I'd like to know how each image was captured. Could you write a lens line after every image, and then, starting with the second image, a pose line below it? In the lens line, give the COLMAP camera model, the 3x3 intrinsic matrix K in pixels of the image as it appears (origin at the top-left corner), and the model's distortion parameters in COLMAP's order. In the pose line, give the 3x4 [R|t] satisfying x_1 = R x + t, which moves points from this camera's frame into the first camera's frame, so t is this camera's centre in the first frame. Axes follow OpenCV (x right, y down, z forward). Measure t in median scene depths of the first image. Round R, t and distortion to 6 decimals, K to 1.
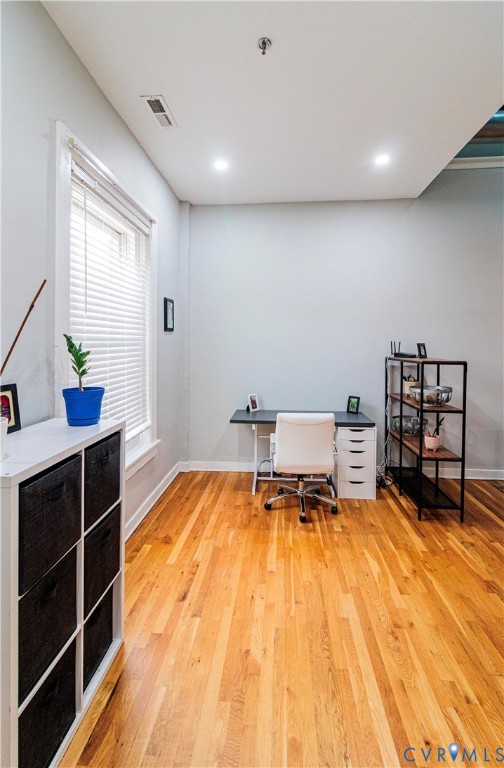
lens RADIAL K [[353.4, 0, 251.1], [0, 353.4, 354.5], [0, 0, 1]] dist [0.001796, -0.000294]
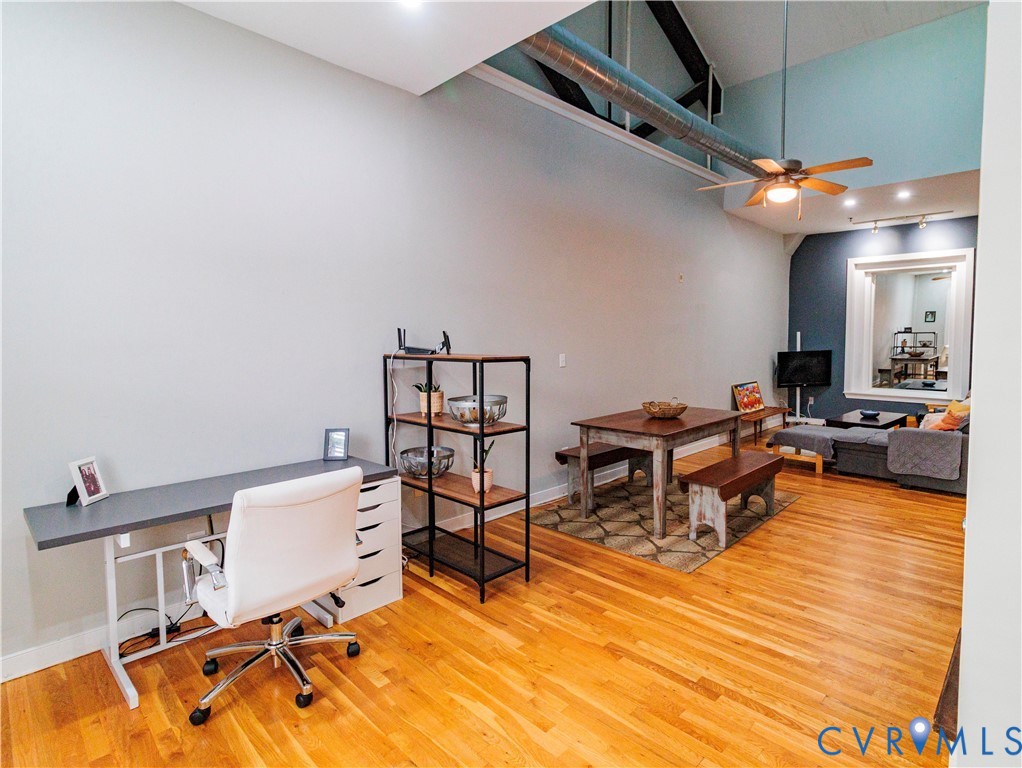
lens RADIAL K [[533.9, 0, 575.7], [0, 533.9, 370.7], [0, 0, 1]] dist [0.005024, -0.000634]
pose [[0.595432, -0.050791, 0.801799, -0.189570], [0.022042, 0.998657, 0.046892, -0.000435], [-0.803104, -0.010248, 0.595751, 0.283111]]
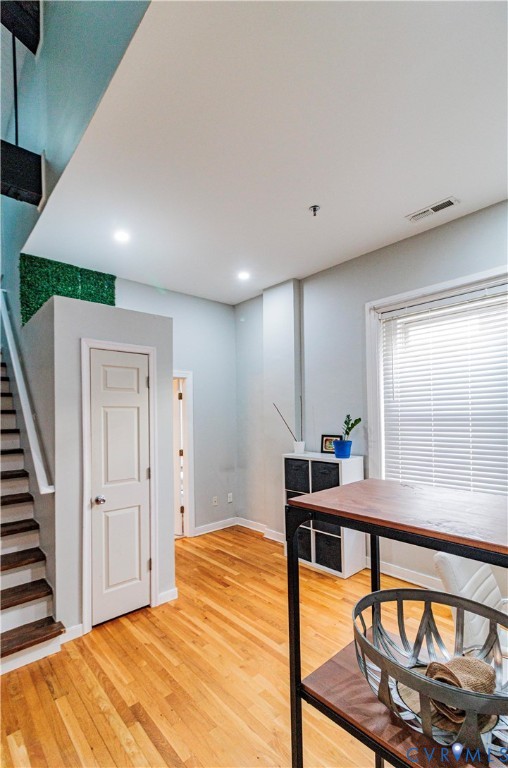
lens RADIAL K [[353.4, 0, 235.9], [0, 353.4, 414.6], [0, 0, 1]] dist [0.001796, -0.000294]
pose [[-0.711749, 0.001406, -0.702432, 0.799935], [-0.005034, 0.999962, 0.007102, -0.042168], [0.702415, 0.008590, -0.711715, 1.130831]]
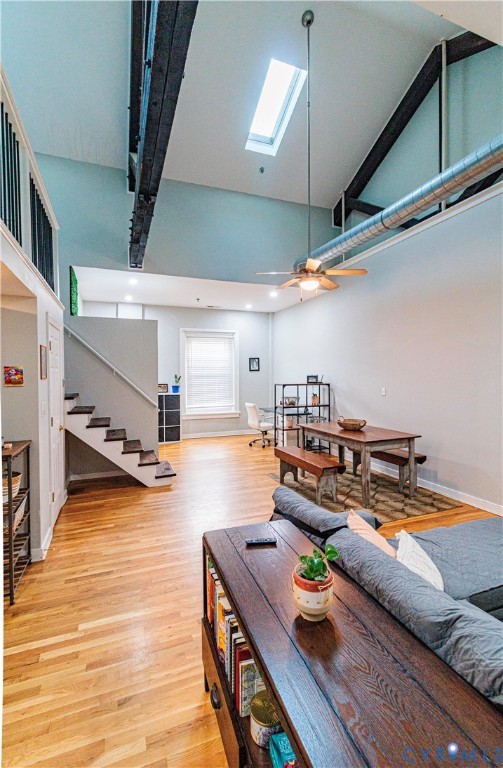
lens RADIAL K [[351.6, 0, 251.0], [0, 351.6, 381.6], [0, 0, 1]] dist [0.003762, -0.002370]
pose [[0.441493, 0.013241, -0.897167, 2.414943], [-0.017091, 0.999834, 0.006346, -0.007788], [0.897102, 0.012532, 0.441646, -0.125356]]
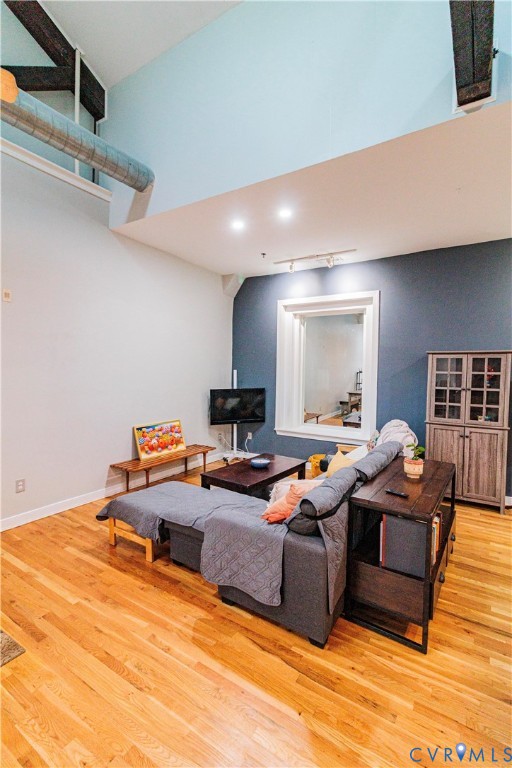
lens RADIAL K [[353.4, 0, 249.7], [0, 353.4, 382.7], [0, 0, 1]] dist [0.001796, -0.000294]
pose [[0.459451, -0.014661, 0.888082, 1.156184], [0.003567, 0.999886, 0.014661, -0.005435], [-0.888196, -0.003568, 0.459451, 0.061180]]
